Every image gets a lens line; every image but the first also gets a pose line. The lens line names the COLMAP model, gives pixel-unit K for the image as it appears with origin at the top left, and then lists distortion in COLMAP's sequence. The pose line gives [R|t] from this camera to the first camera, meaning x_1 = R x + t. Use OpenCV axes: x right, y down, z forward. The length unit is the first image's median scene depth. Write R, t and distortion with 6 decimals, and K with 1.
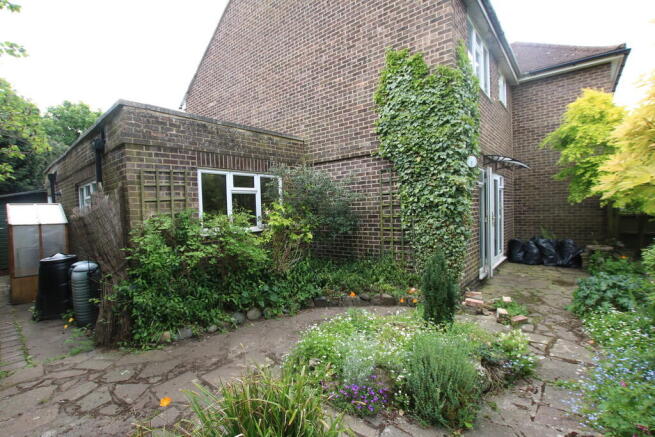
lens RADIAL K [[302.9, 0, 322.2], [0, 302.9, 216.8], [0, 0, 1]] dist [-0.013013, -0.000882]
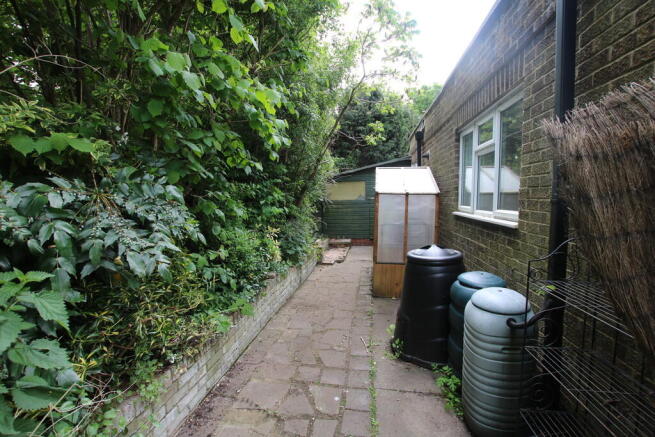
lens RADIAL K [[302.9, 0, 327.1], [0, 302.9, 215.2], [0, 0, 1]] dist [-0.013013, -0.000882]
pose [[0.552110, 0.100791, -0.827657, -0.481889], [-0.046030, 0.994837, 0.090444, 0.022317], [0.832500, -0.011838, 0.553899, 0.477244]]
